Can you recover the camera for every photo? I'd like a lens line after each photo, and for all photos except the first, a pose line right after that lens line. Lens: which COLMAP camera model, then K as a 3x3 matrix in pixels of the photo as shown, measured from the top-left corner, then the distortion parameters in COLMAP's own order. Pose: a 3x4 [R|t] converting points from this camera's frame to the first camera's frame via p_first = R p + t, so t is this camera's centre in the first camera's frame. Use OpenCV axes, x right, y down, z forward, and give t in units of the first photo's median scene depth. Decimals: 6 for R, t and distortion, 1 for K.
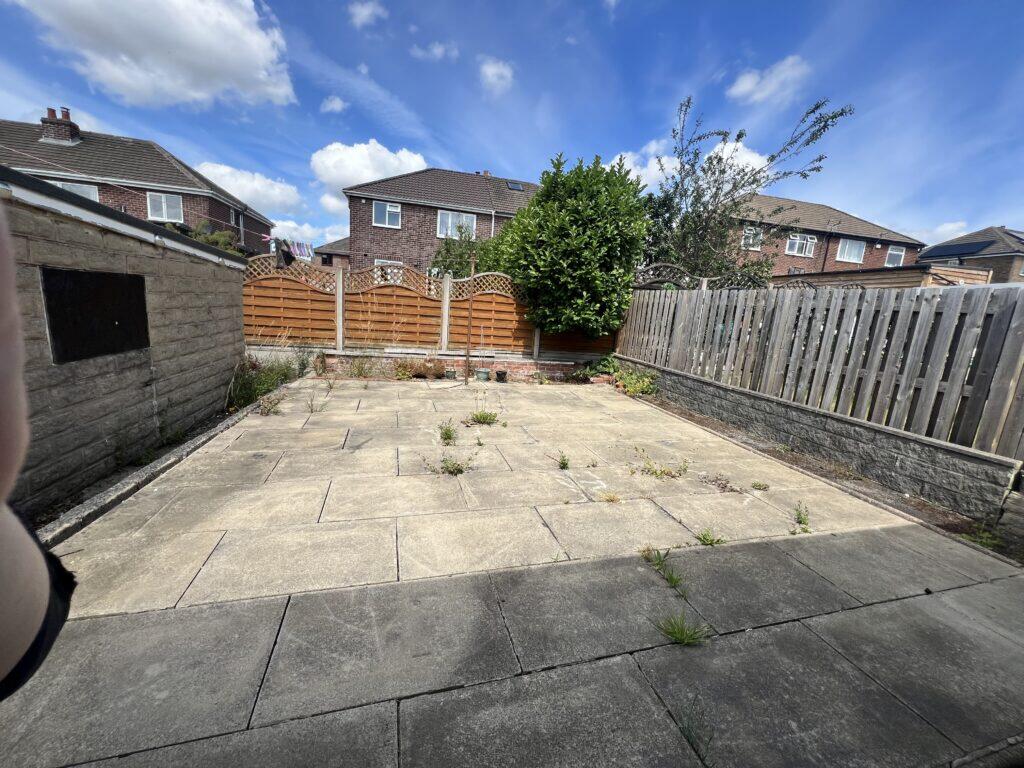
lens RADIAL K [[407.2, 0, 511.4], [0, 407.2, 386.9], [0, 0, 1]] dist [0.000393, 0.001070]
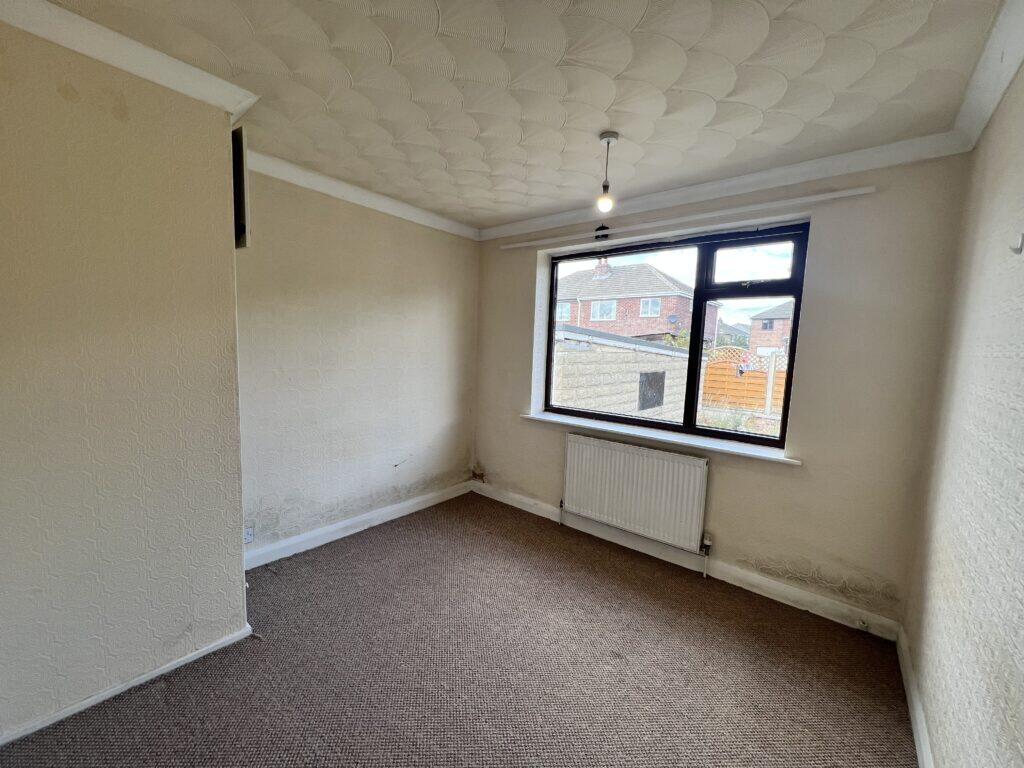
lens RADIAL K [[407.2, 0, 513.4], [0, 407.2, 386.0], [0, 0, 1]] dist [0.000393, 0.001070]
pose [[0.565926, 0.022357, -0.824153, 0.249968], [-0.144679, 0.986813, -0.072579, 0.042977], [0.811662, 0.160312, 0.561698, -0.529586]]
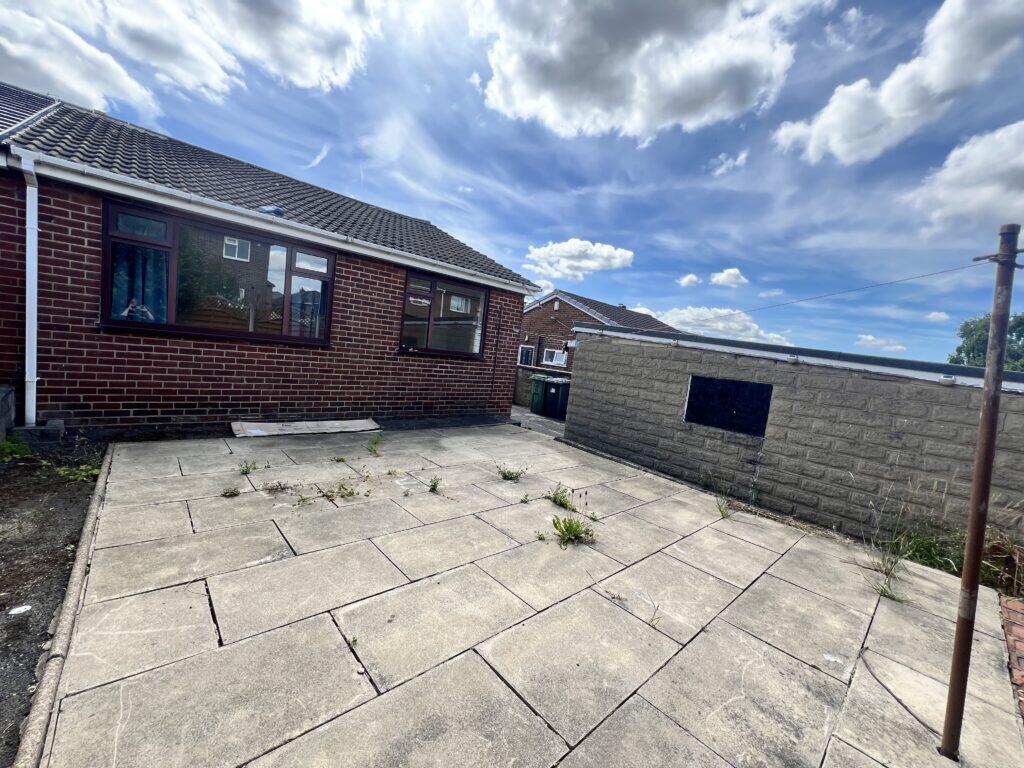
lens RADIAL K [[407.2, 0, 510.2], [0, 407.2, 382.6], [0, 0, 1]] dist [0.000393, 0.001070]
pose [[-0.879640, -0.140305, -0.454475, 0.307445], [-0.262904, 0.939697, 0.218749, -0.234501], [0.396377, 0.311904, -0.863482, 1.223169]]
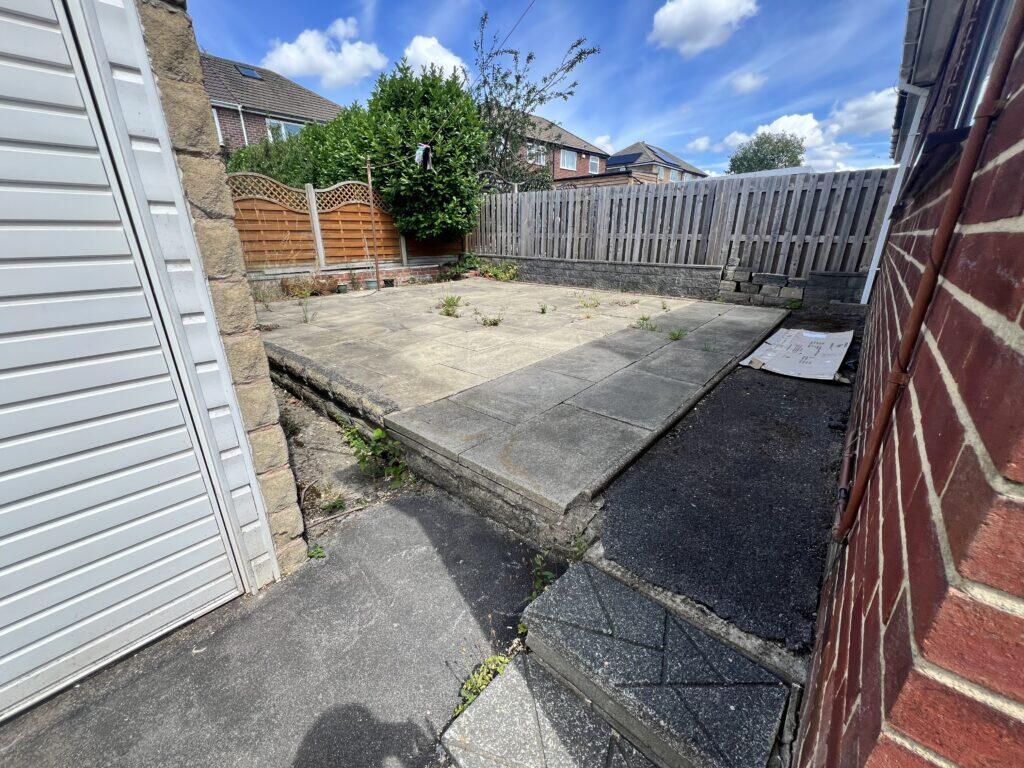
lens RADIAL K [[407.2, 0, 509.0], [0, 407.2, 384.7], [0, 0, 1]] dist [0.000393, 0.001070]
pose [[0.831277, -0.265389, 0.488413, -0.499351], [0.171727, 0.958295, 0.228431, 0.054252], [-0.528667, -0.106016, 0.842183, -0.155011]]
